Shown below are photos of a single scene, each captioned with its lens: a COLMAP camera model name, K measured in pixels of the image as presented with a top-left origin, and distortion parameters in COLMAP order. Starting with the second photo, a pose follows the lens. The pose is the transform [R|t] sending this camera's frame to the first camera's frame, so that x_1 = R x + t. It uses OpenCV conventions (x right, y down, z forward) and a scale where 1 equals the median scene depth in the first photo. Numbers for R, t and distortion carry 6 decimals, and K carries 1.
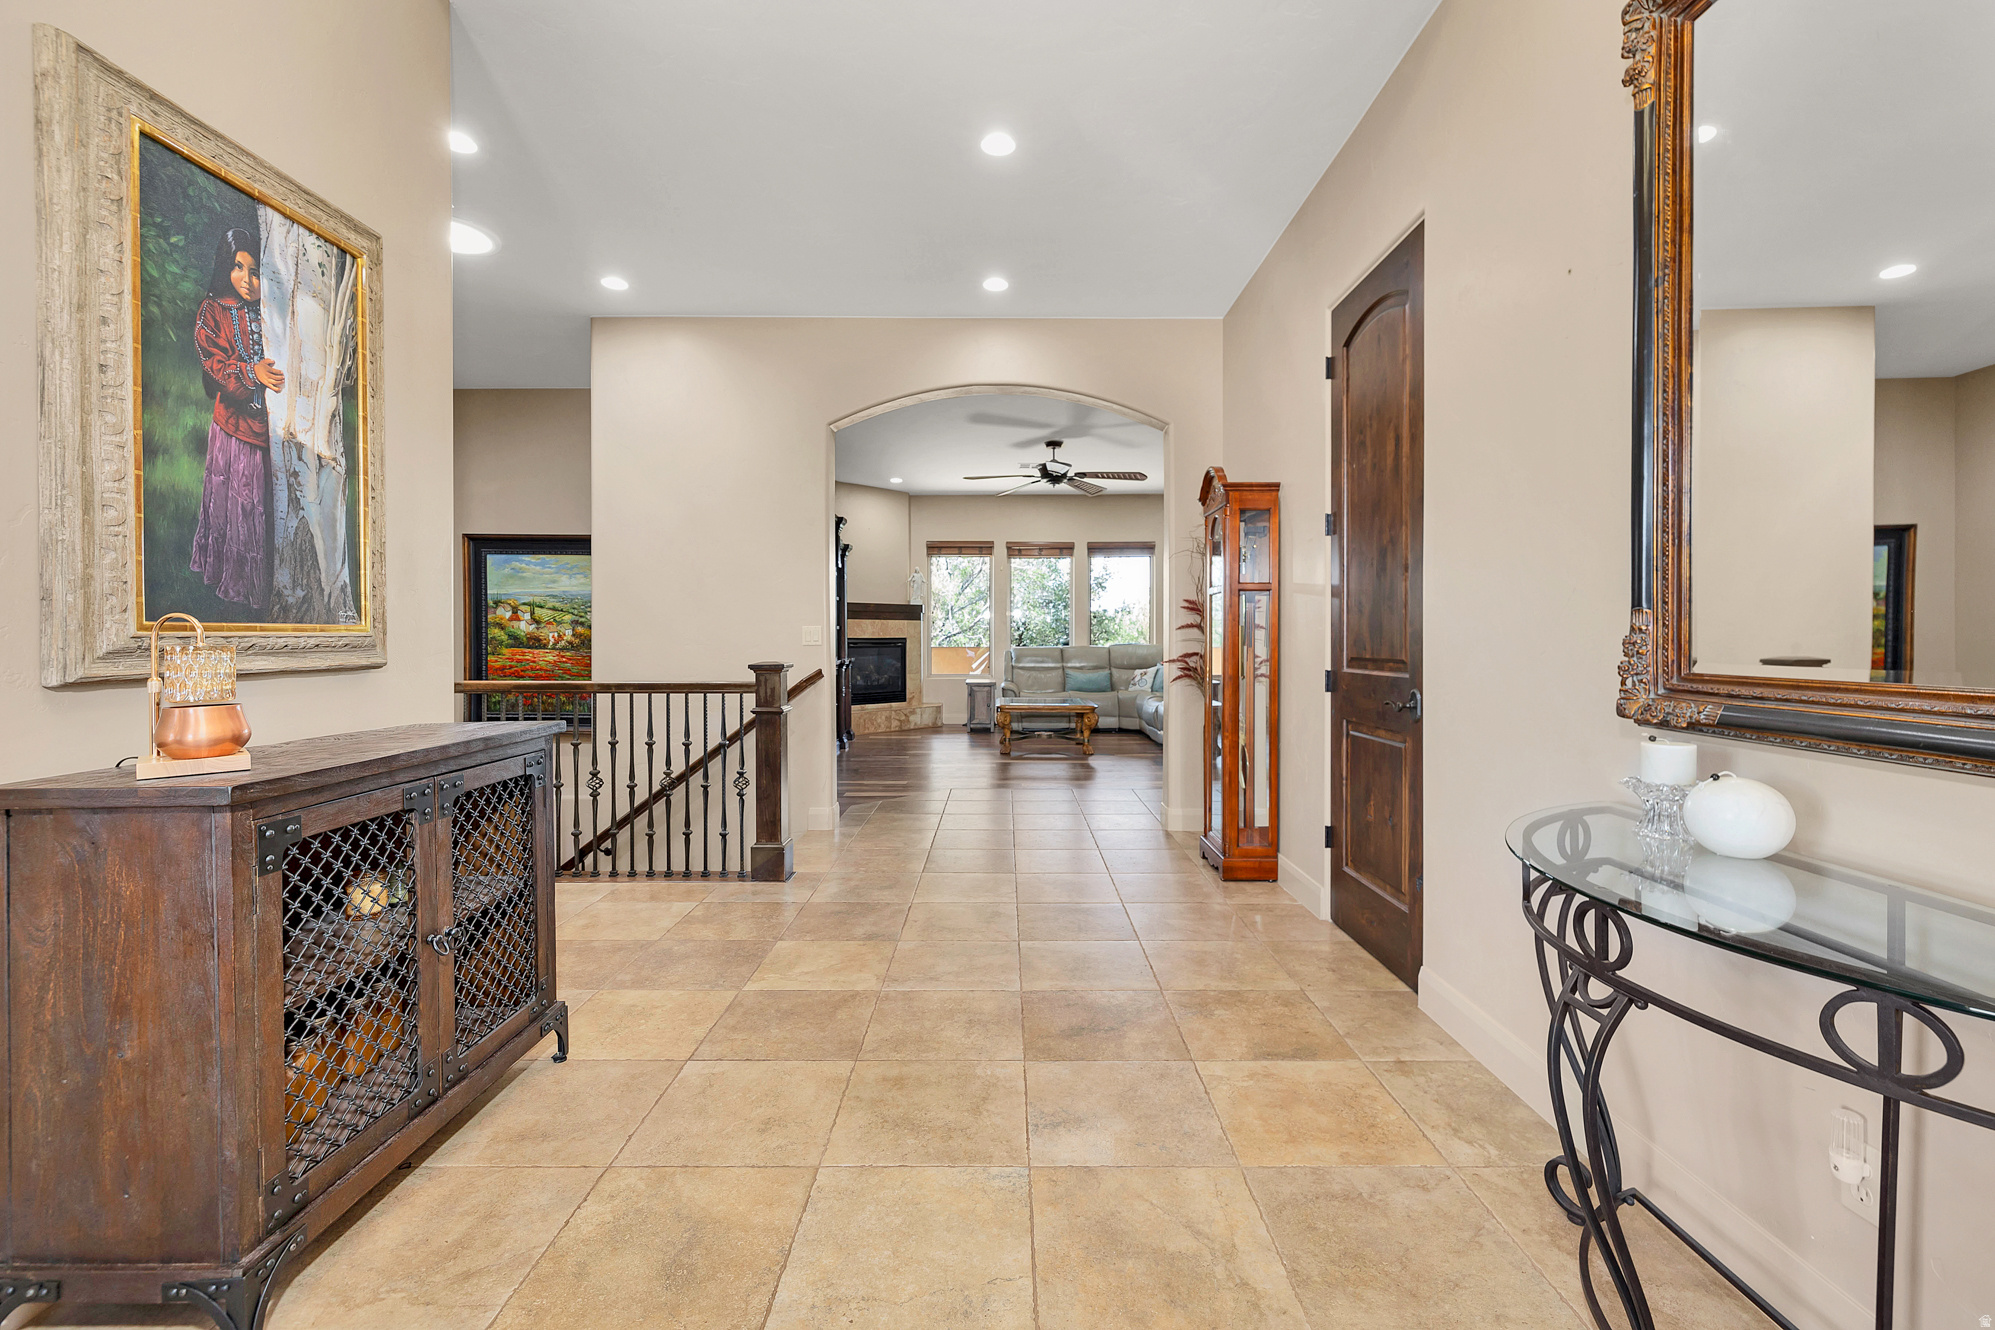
lens RADIAL K [[867.2, 0, 986.0], [0, 867.2, 640.7], [0, 0, 1]] dist [-0.001750, 0.005905]
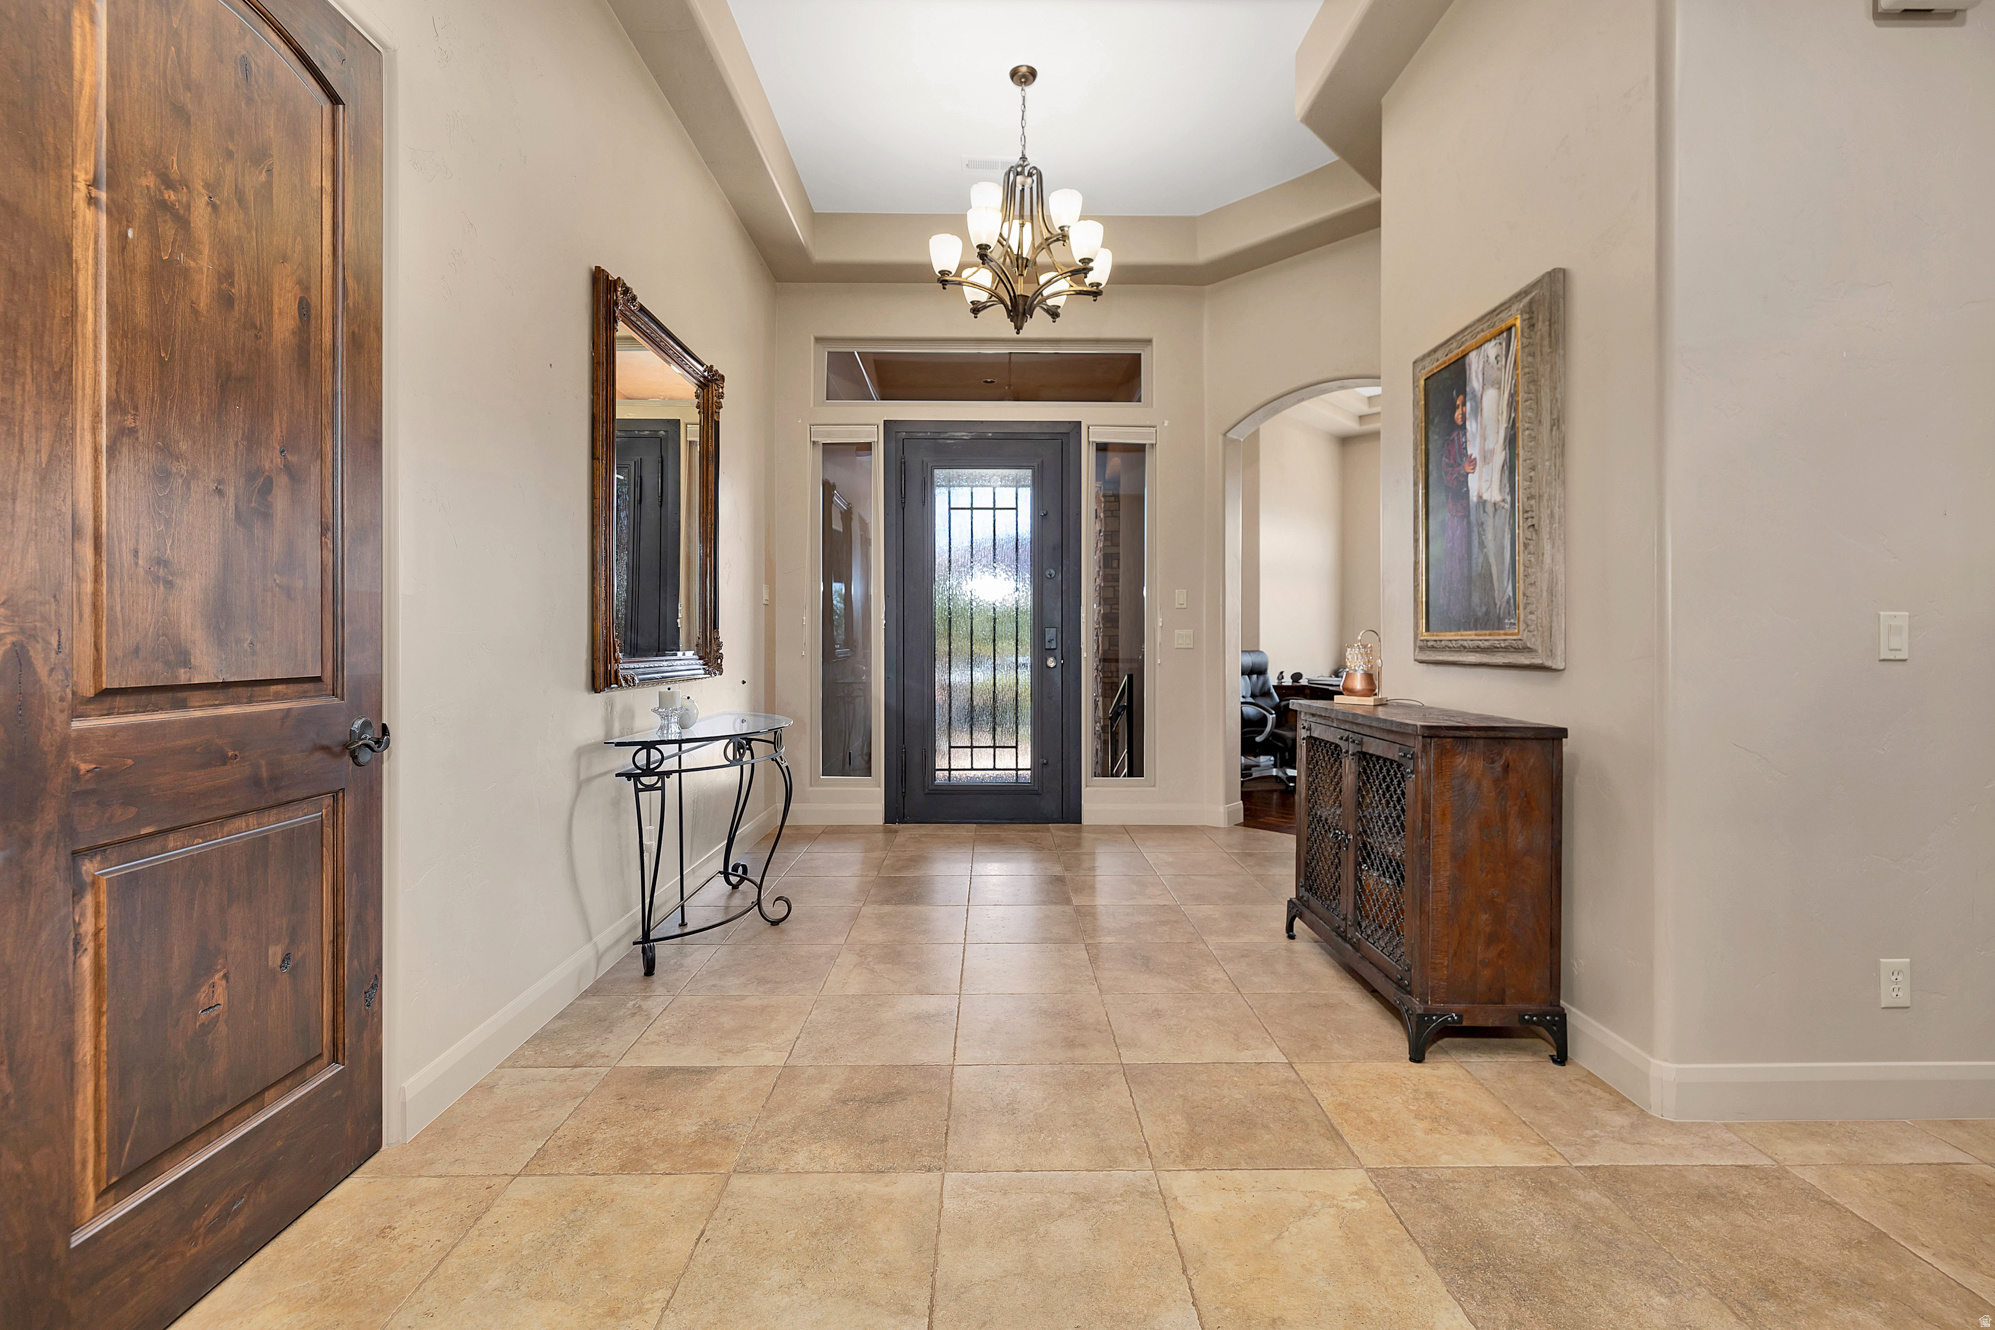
lens RADIAL K [[867.2, 0, 986.0], [0, 867.2, 640.7], [0, 0, 1]] dist [-0.001750, 0.005905]
pose [[-0.999897, -0.000136, -0.014344, 0.023943], [-0.000196, 0.999991, 0.004156, -0.008755], [0.014343, 0.004158, -0.999888, 2.257179]]
